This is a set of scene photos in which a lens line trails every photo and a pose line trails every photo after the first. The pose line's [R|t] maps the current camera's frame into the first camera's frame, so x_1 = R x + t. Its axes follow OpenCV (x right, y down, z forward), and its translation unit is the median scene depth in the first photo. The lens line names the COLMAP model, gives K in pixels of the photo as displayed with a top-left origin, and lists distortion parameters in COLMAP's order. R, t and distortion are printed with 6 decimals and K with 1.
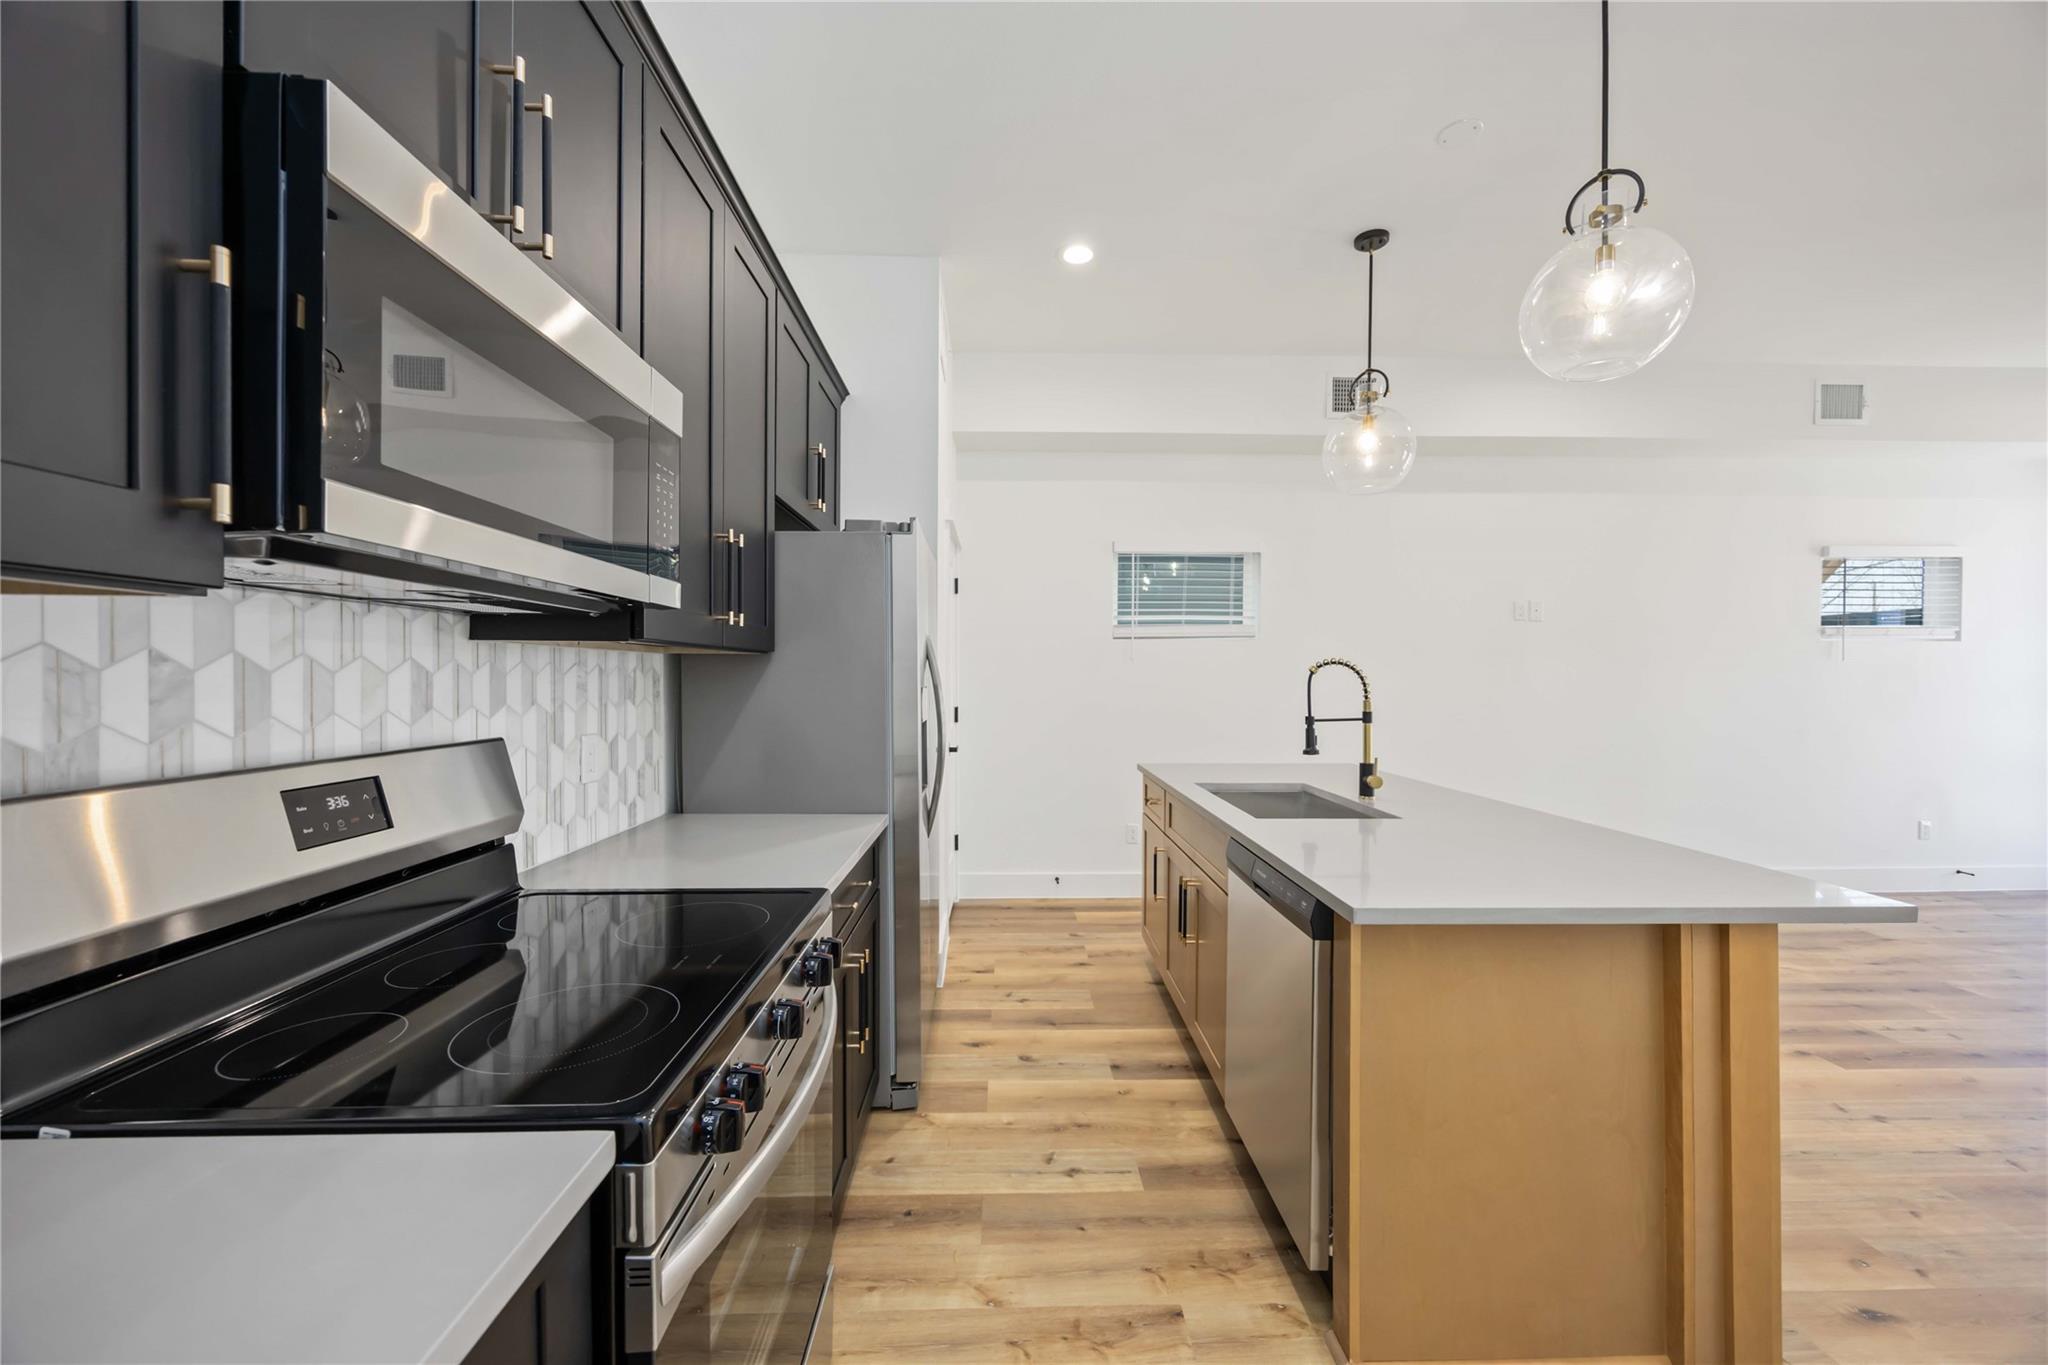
lens RADIAL K [[776.2, 0, 1020.1], [0, 776.2, 684.3], [0, 0, 1]] dist [-0.002568, -0.000128]
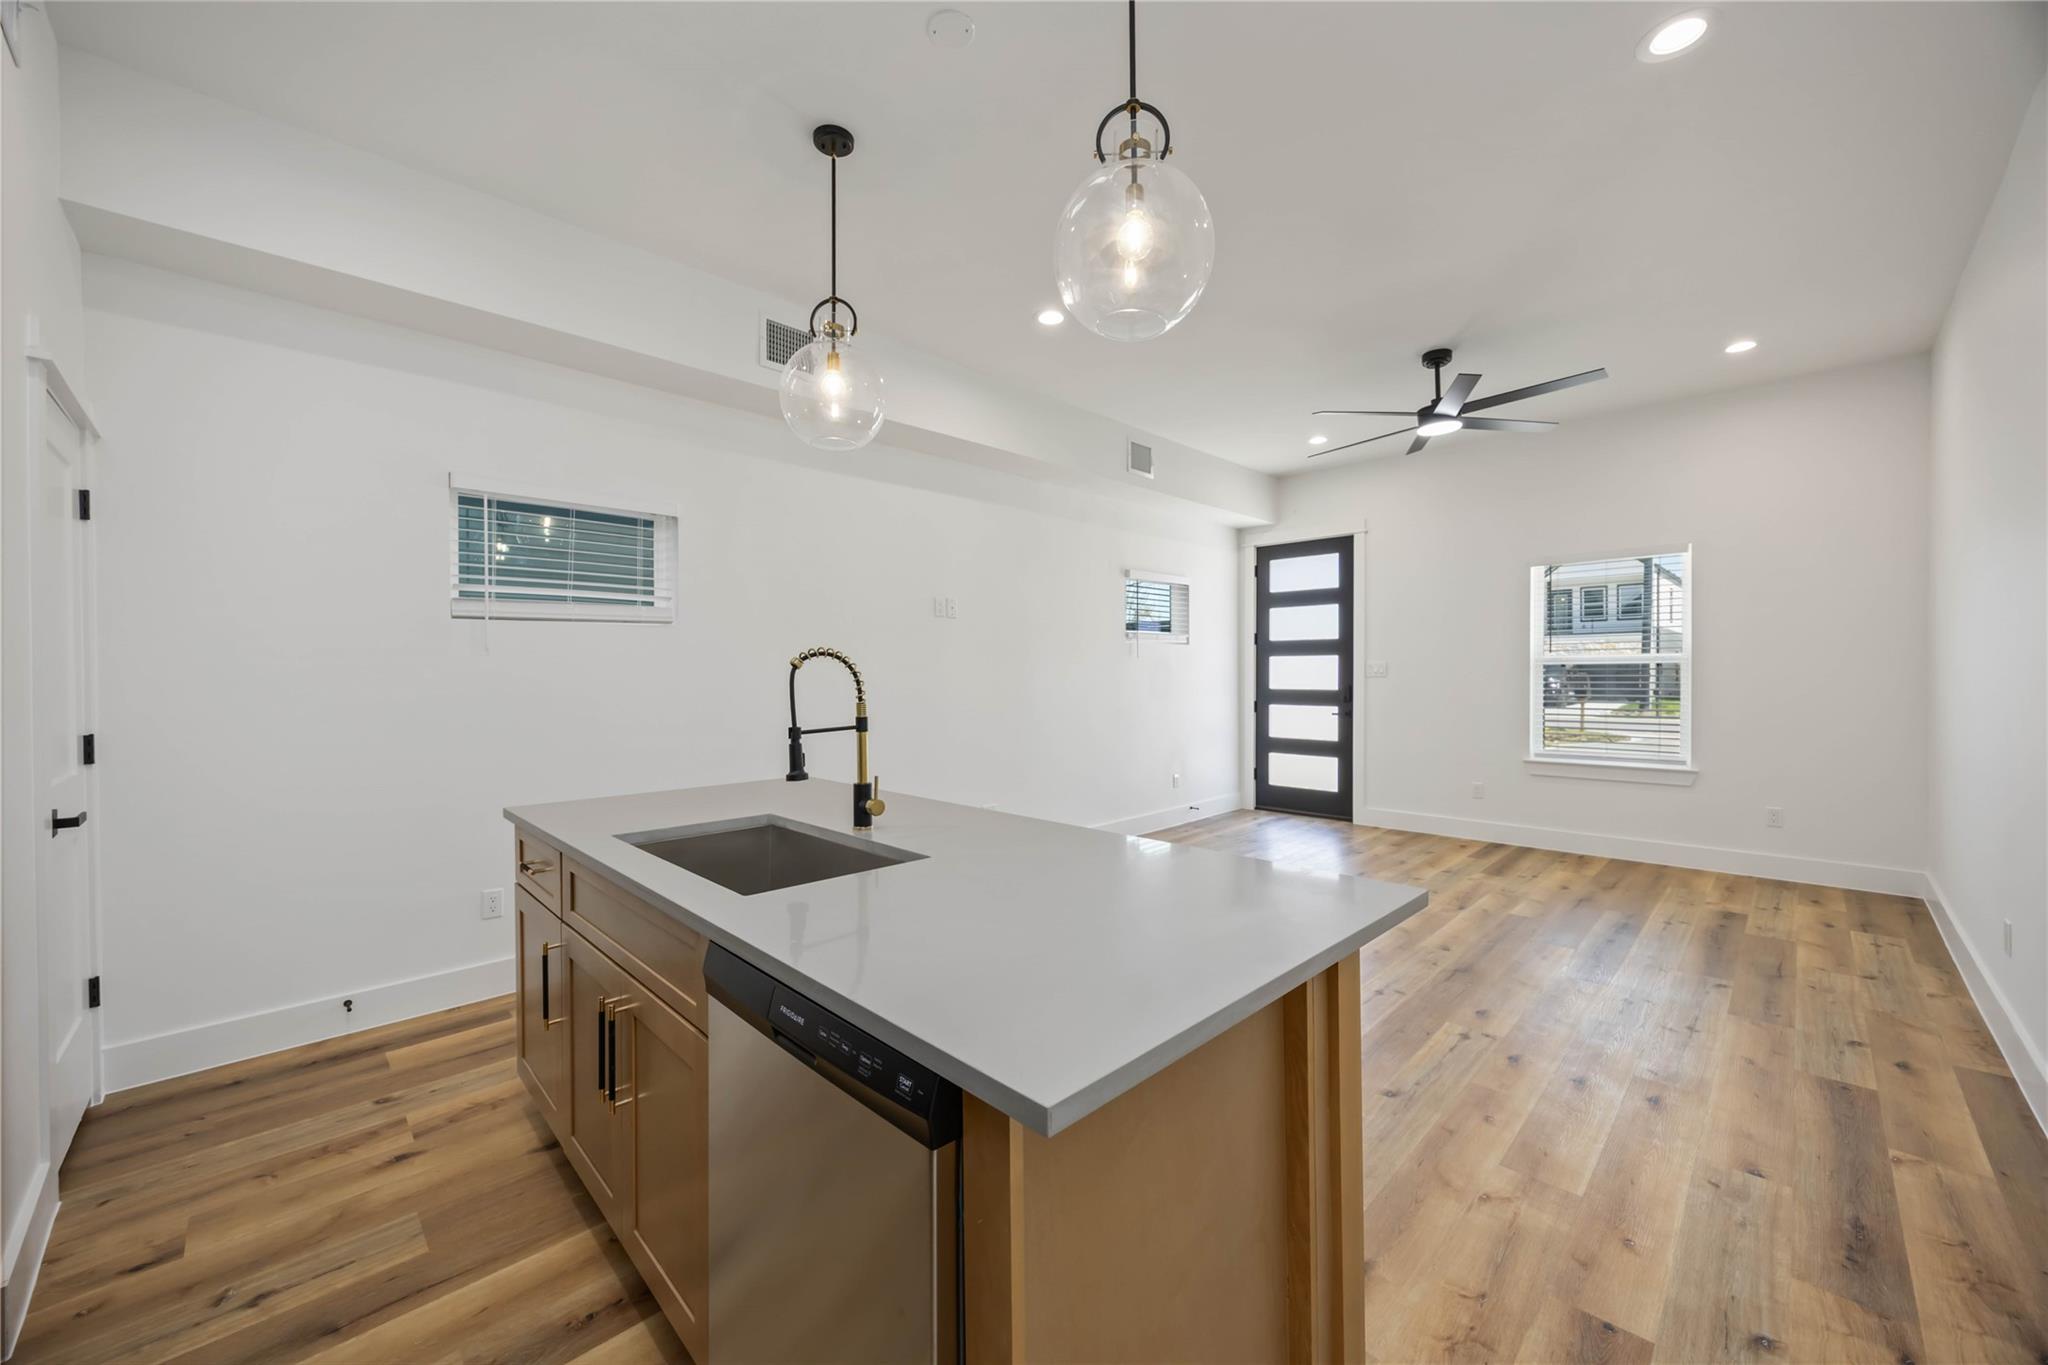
lens RADIAL K [[776.2, 0, 1022.5], [0, 776.2, 680.5], [0, 0, 1]] dist [-0.002568, -0.000128]
pose [[0.726017, -0.013696, 0.687540, 0.025546], [0.013341, 0.999894, 0.005830, -0.002950], [-0.687547, 0.004940, 0.726123, 0.267025]]
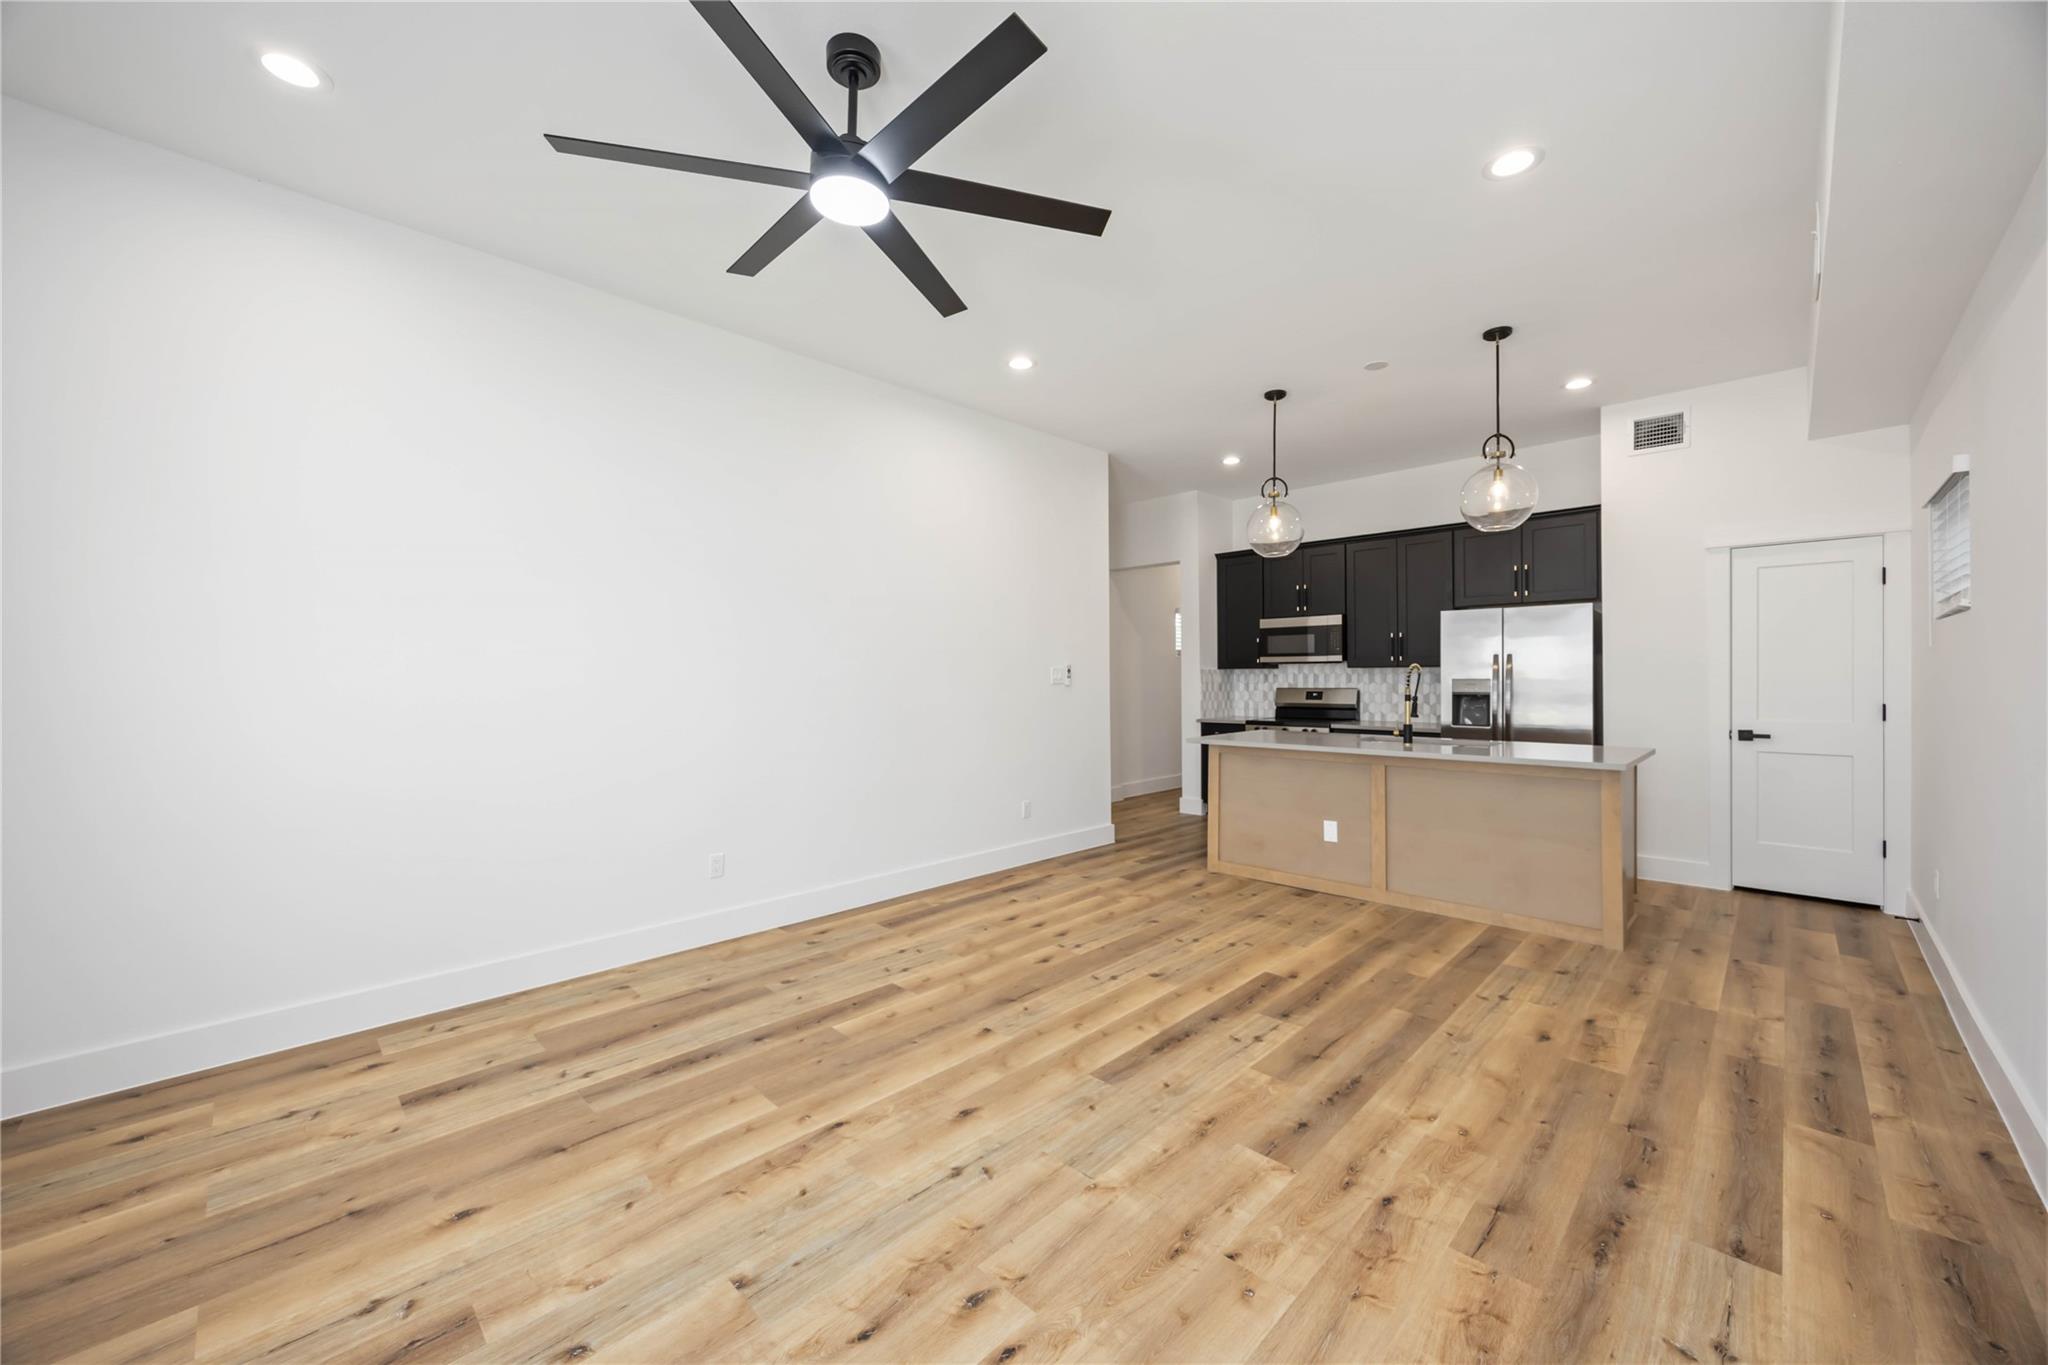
lens RADIAL K [[776.2, 0, 1020.8], [0, 776.2, 678.7], [0, 0, 1]] dist [-0.002568, -0.000128]
pose [[-0.720333, 0.004745, -0.693612, 1.840242], [0.000971, 0.999983, 0.005832, -0.008628], [0.693627, 0.003527, -0.720325, 1.339136]]
